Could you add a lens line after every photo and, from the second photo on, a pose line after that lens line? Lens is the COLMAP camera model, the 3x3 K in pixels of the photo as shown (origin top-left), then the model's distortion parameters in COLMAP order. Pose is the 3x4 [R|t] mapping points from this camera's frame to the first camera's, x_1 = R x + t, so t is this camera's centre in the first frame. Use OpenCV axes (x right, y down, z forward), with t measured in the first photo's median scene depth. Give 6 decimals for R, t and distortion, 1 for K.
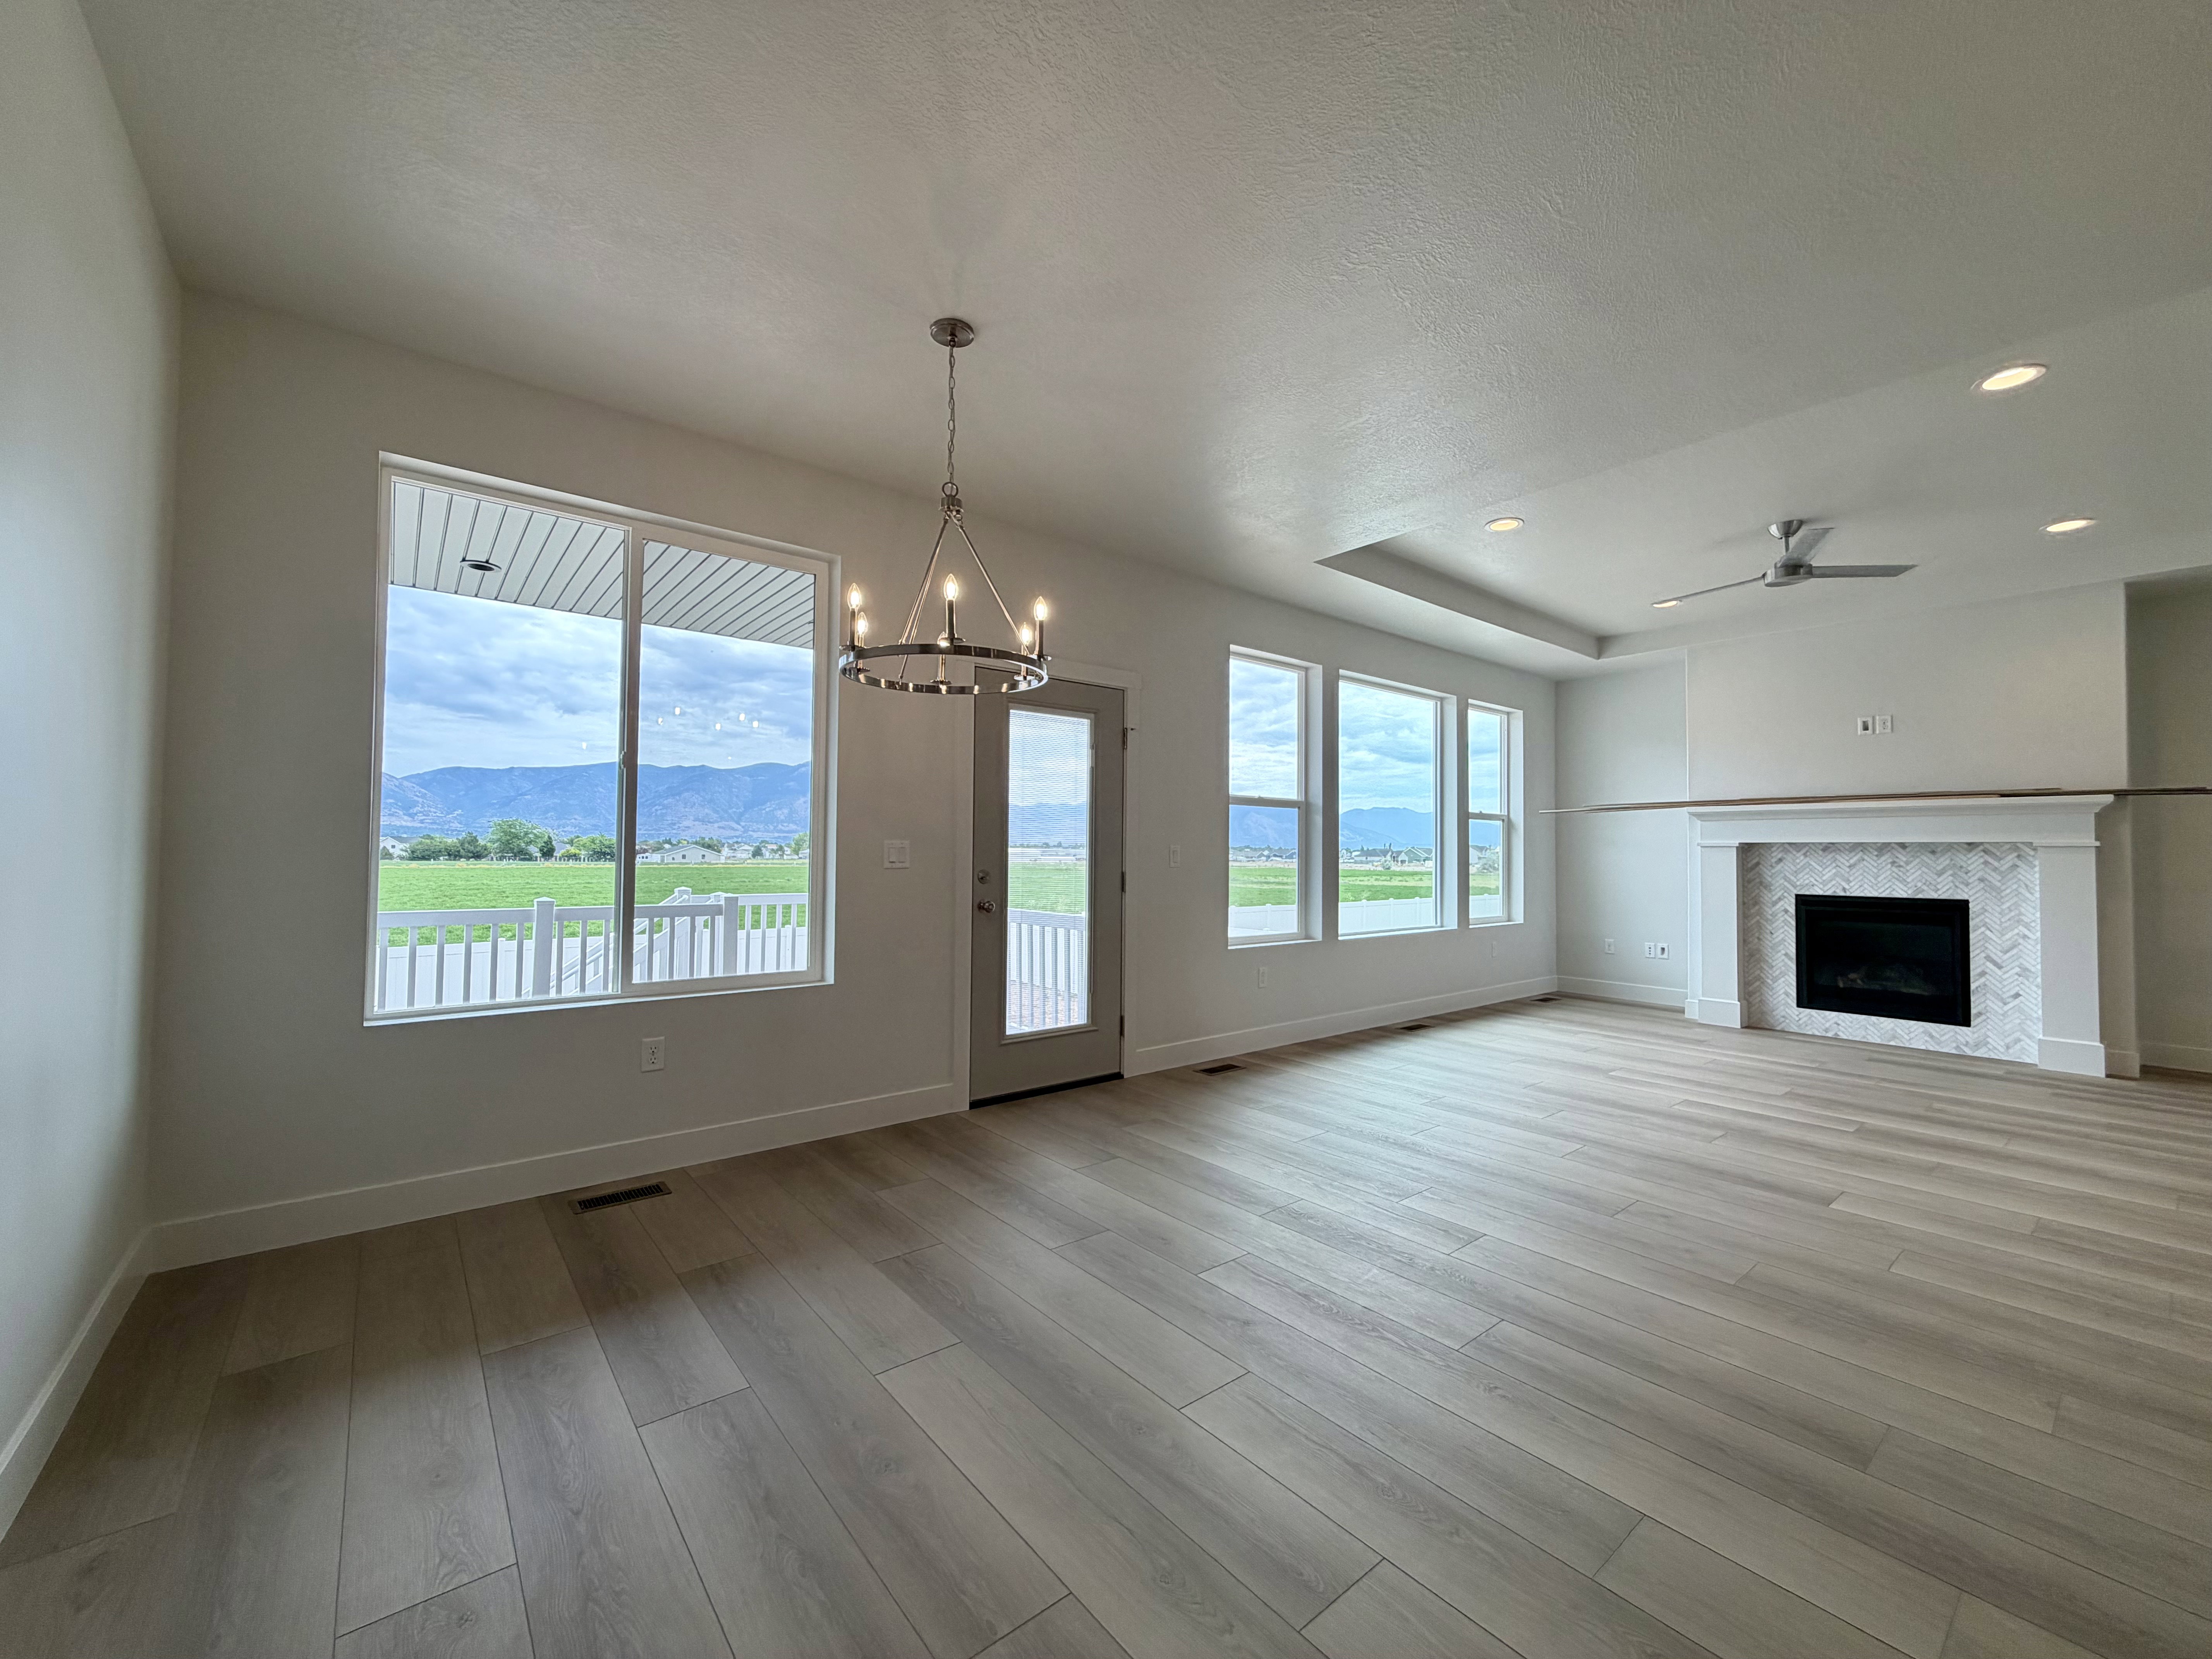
lens RADIAL K [[881.4, 0, 1103.0], [0, 881.4, 829.5], [0, 0, 1]] dist [-0.000443, 0.000868]
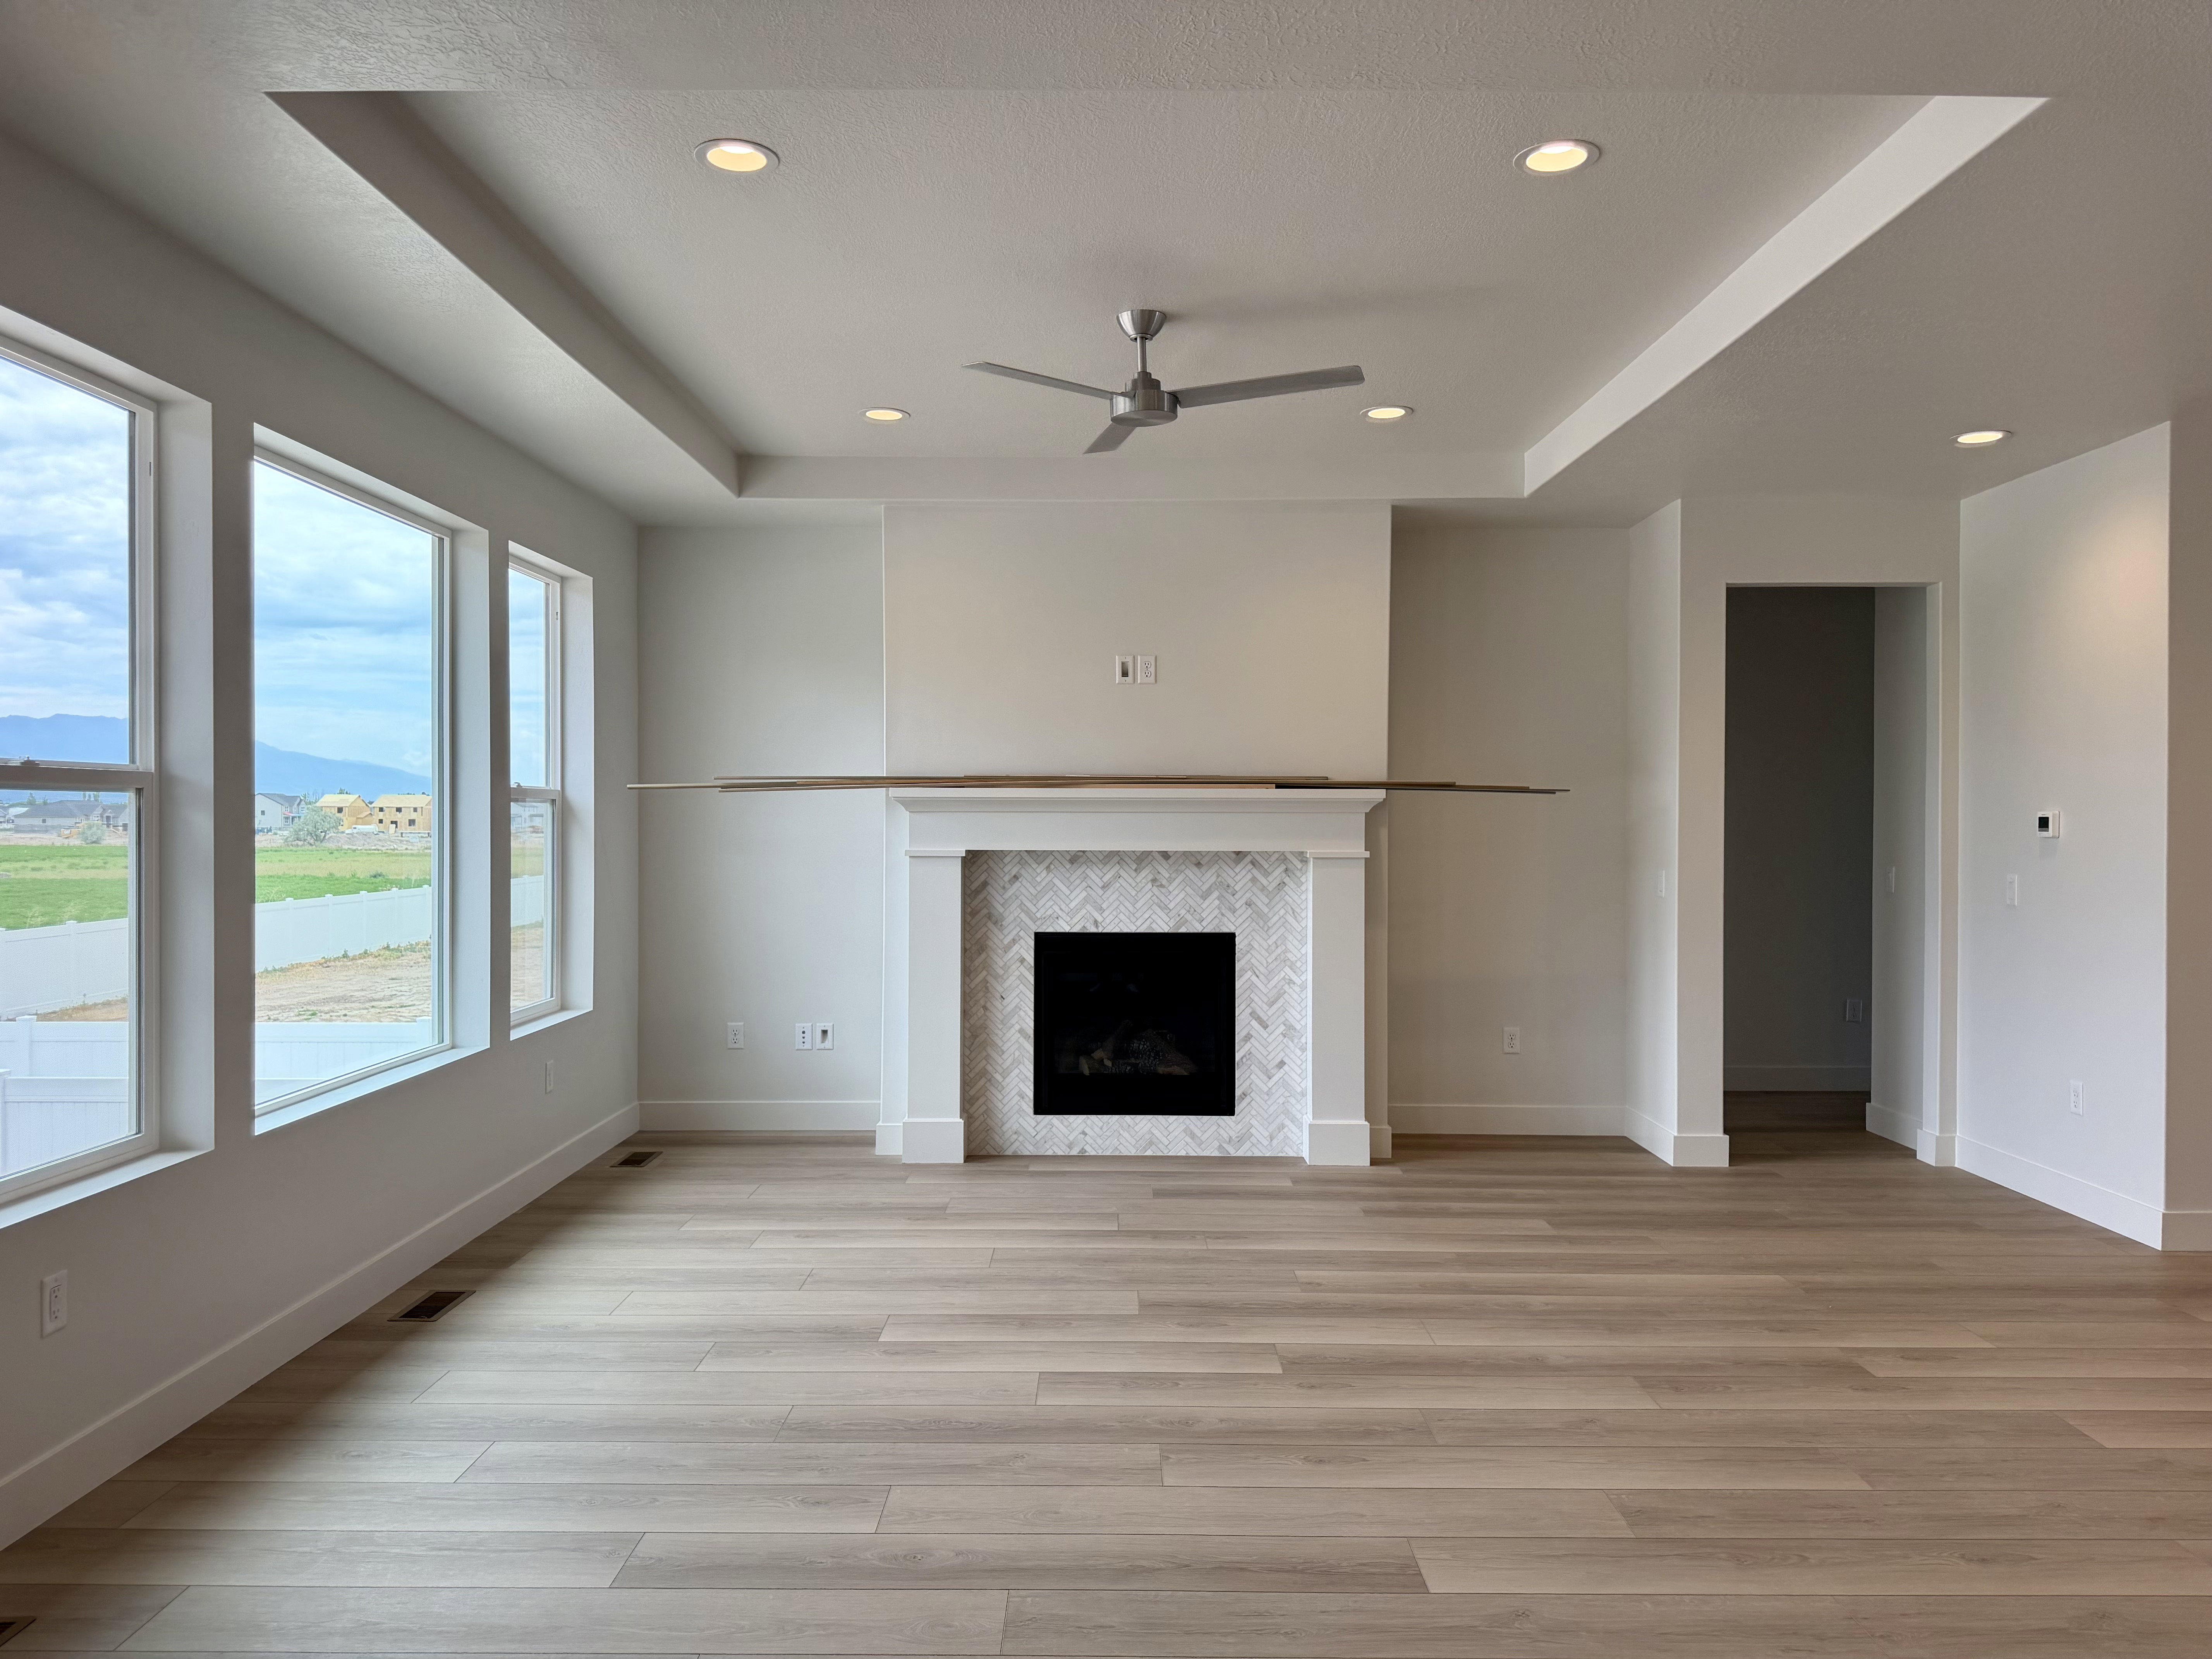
lens RADIAL K [[1537.3, 0, 1106.0], [0, 1537.3, 829.5], [0, 0, 1]] dist [0.108204, -0.079923]
pose [[0.632166, -0.010676, 0.774760, -0.021016], [-0.018203, 0.999424, 0.028624, -0.031402], [-0.774619, -0.032198, 0.631608, 0.284208]]
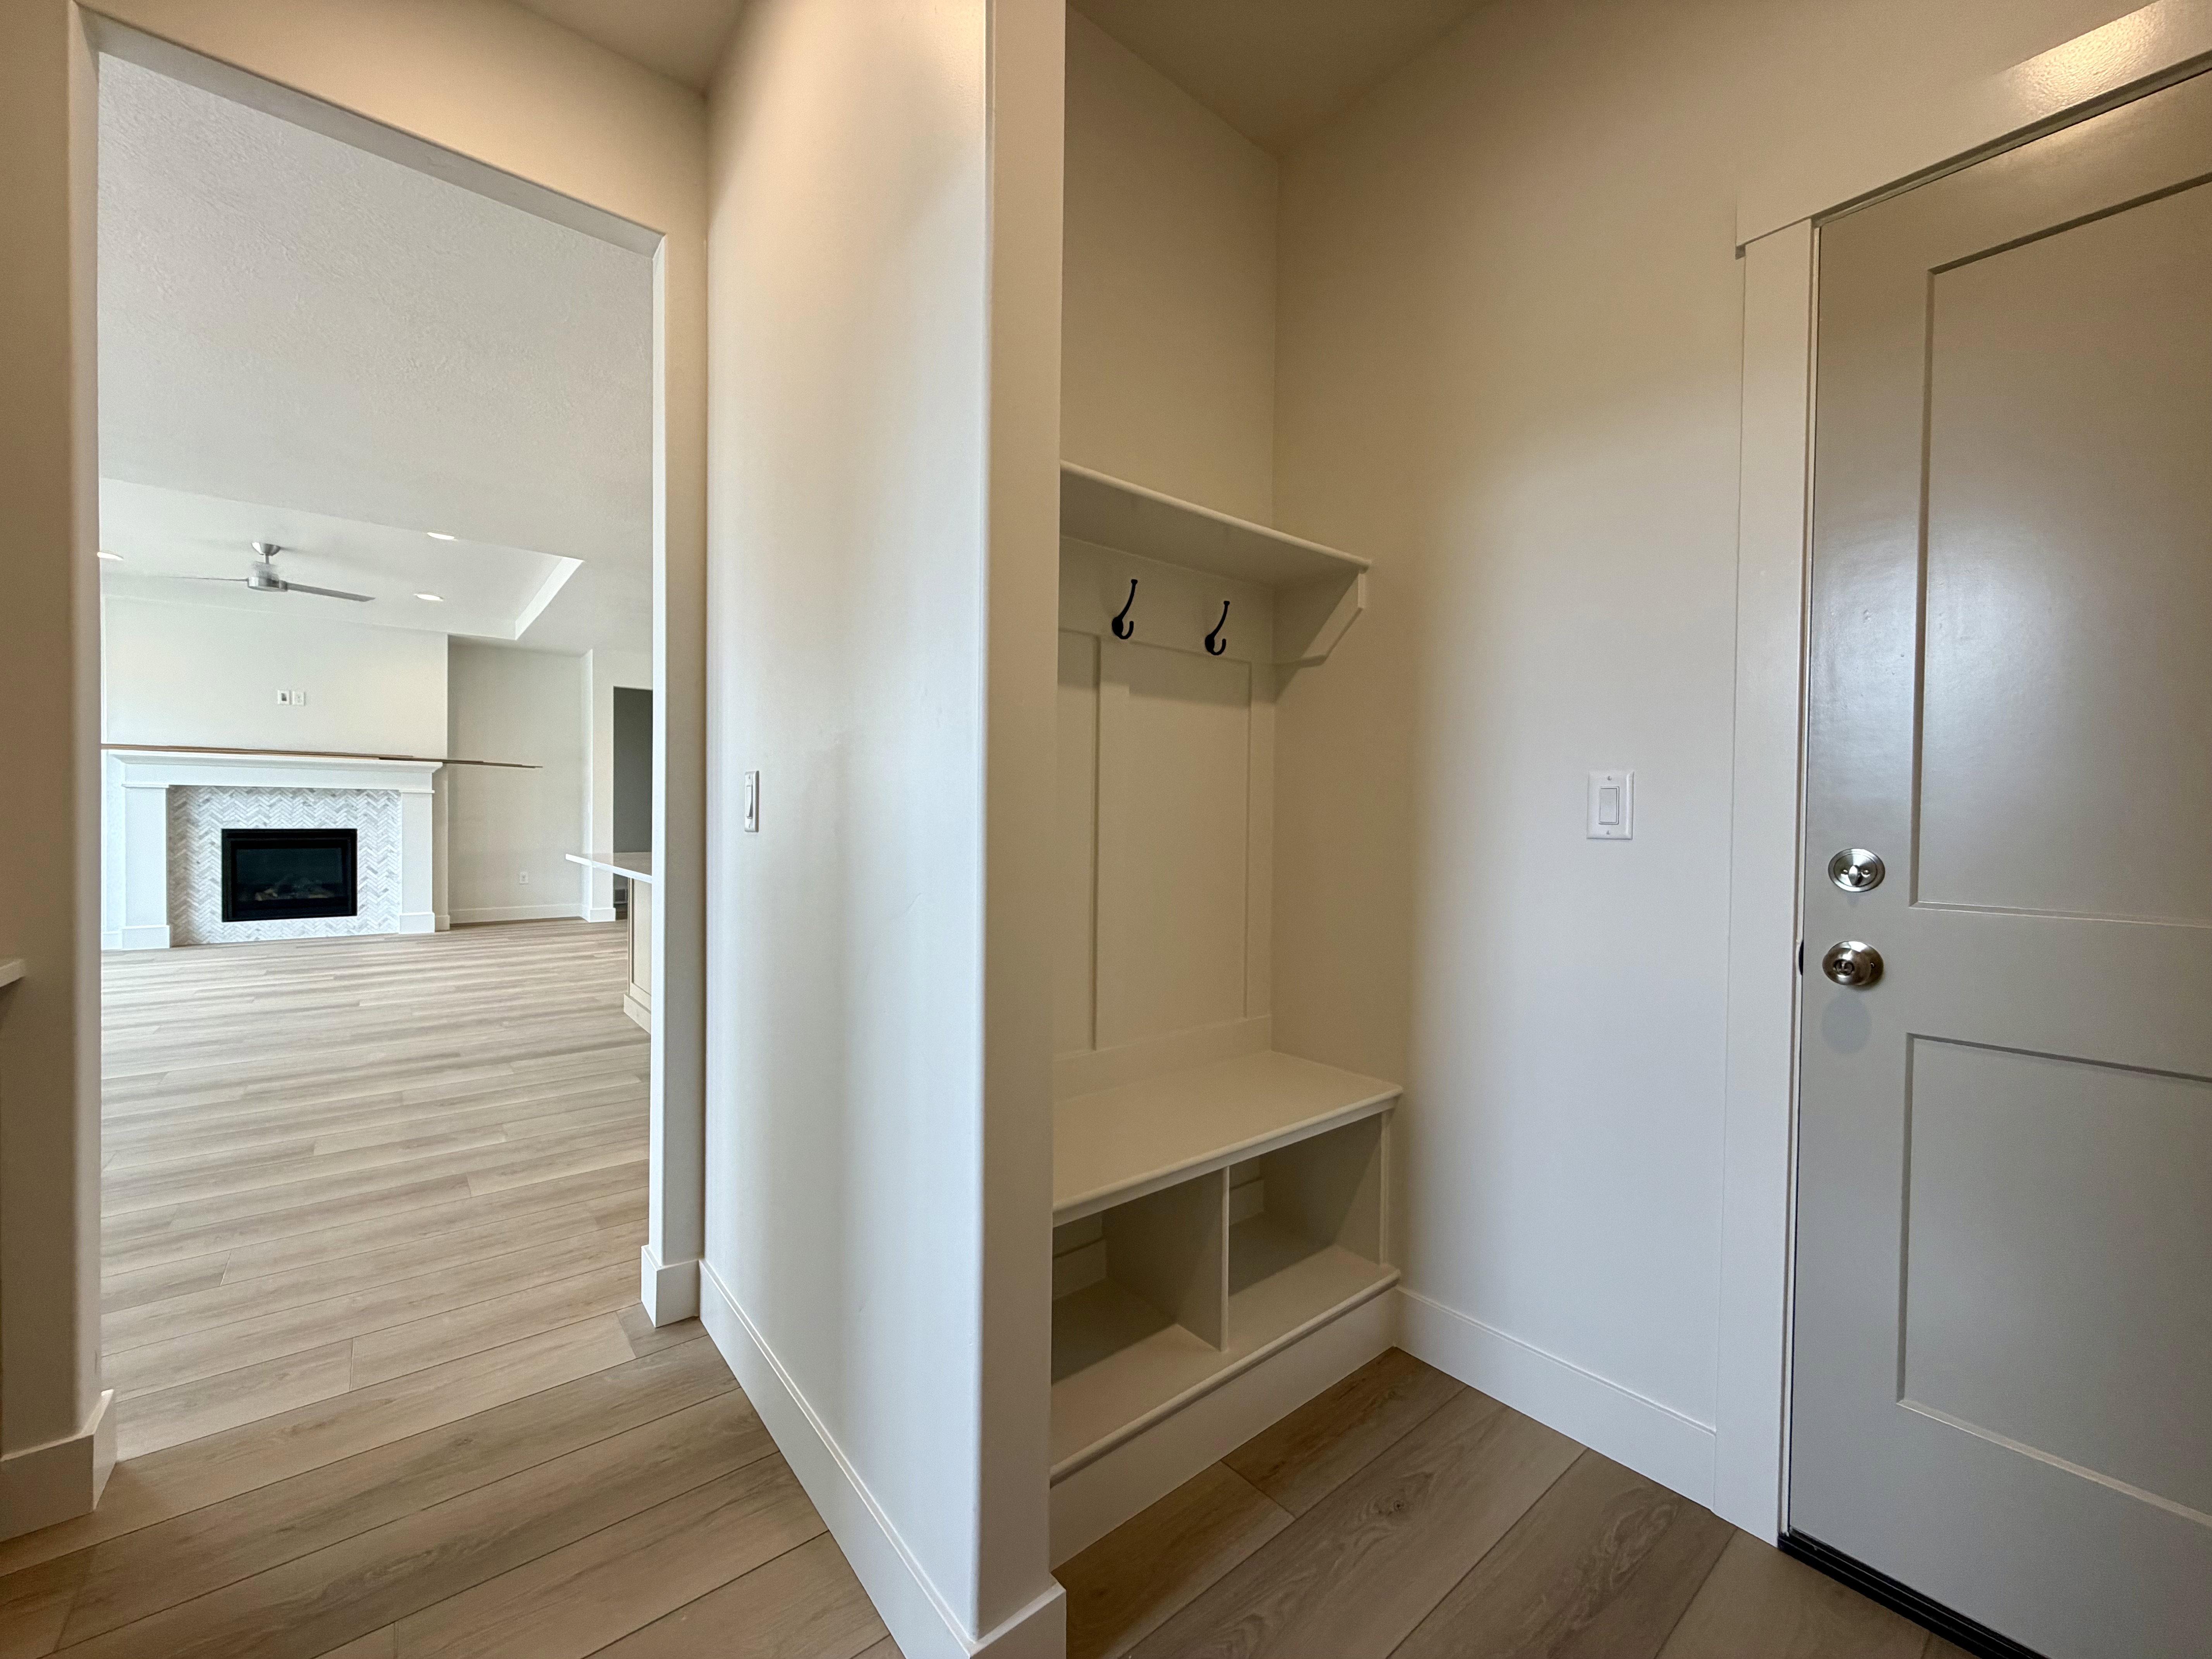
lens RADIAL K [[883.1, 0, 1106.0], [0, 883.1, 829.5], [0, 0, 1]] dist [-0.001045, -0.000342]
pose [[-0.010755, -0.023309, 0.999670, -0.435447], [-0.036721, 0.999063, 0.022899, 0.002676], [-0.999268, -0.036463, -0.011600, -0.193034]]
